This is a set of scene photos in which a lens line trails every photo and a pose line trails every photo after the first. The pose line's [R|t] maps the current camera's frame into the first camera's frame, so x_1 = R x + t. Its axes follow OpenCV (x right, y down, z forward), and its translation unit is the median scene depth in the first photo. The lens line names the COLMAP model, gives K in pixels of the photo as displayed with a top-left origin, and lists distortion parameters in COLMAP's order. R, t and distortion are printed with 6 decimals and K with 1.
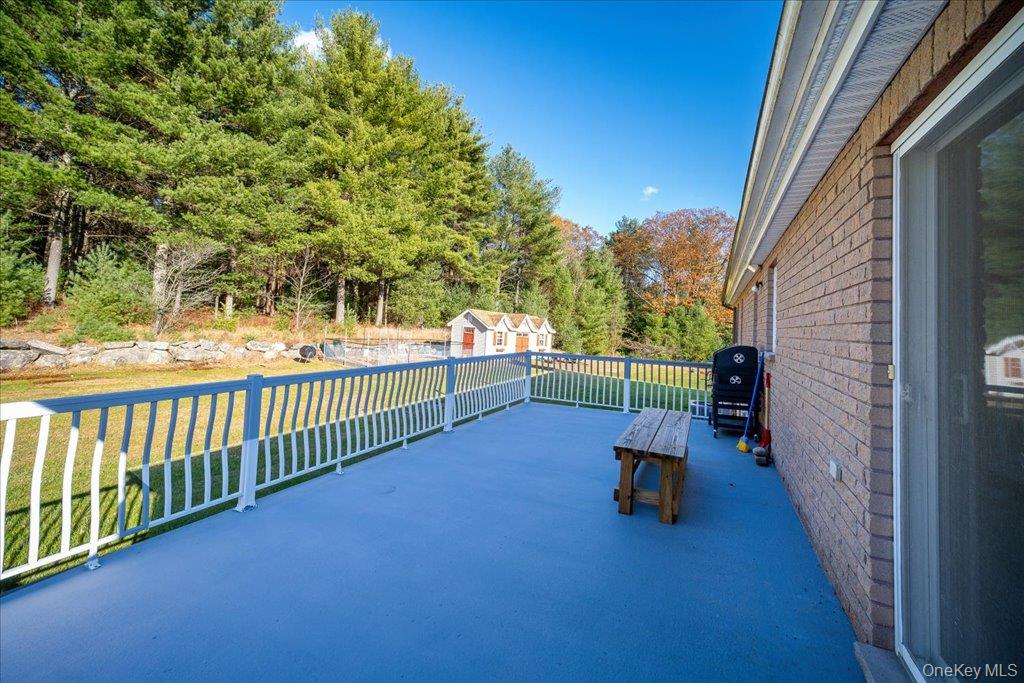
lens RADIAL K [[423.2, 0, 512.0], [0, 423.2, 341.5], [0, 0, 1]] dist [0.001291, 0.000201]
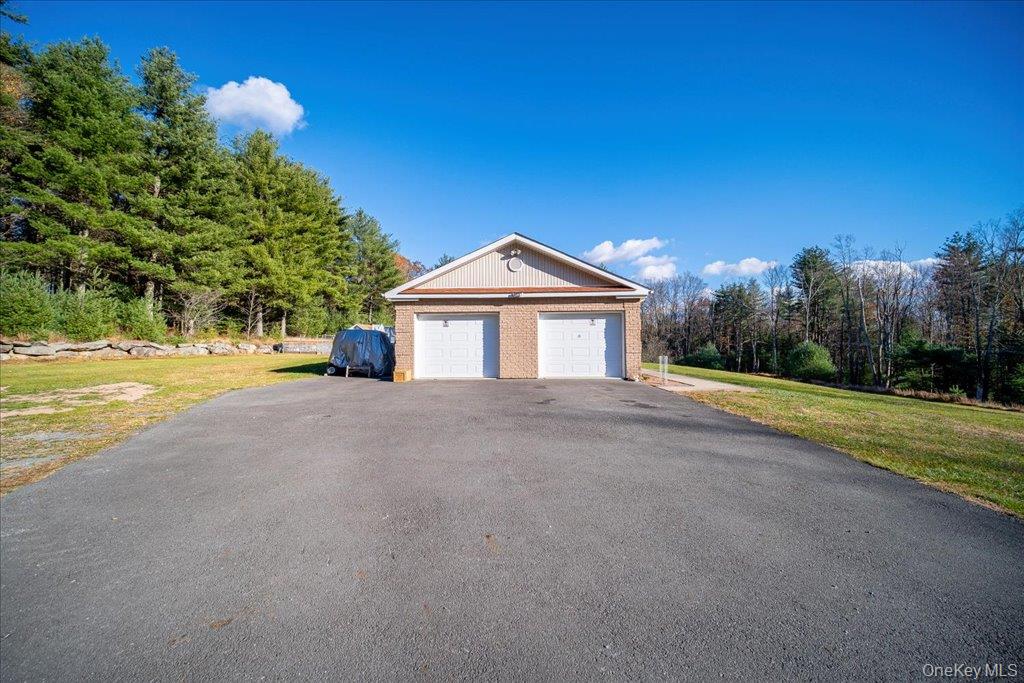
lens RADIAL K [[423.2, 0, 512.0], [0, 423.2, 341.5], [0, 0, 1]] dist [0.001291, 0.000201]
pose [[0.920620, -0.035328, 0.388857, -0.156180], [0.051612, 0.998170, -0.031506, 0.065587], [-0.387032, 0.049075, 0.920759, -0.681670]]
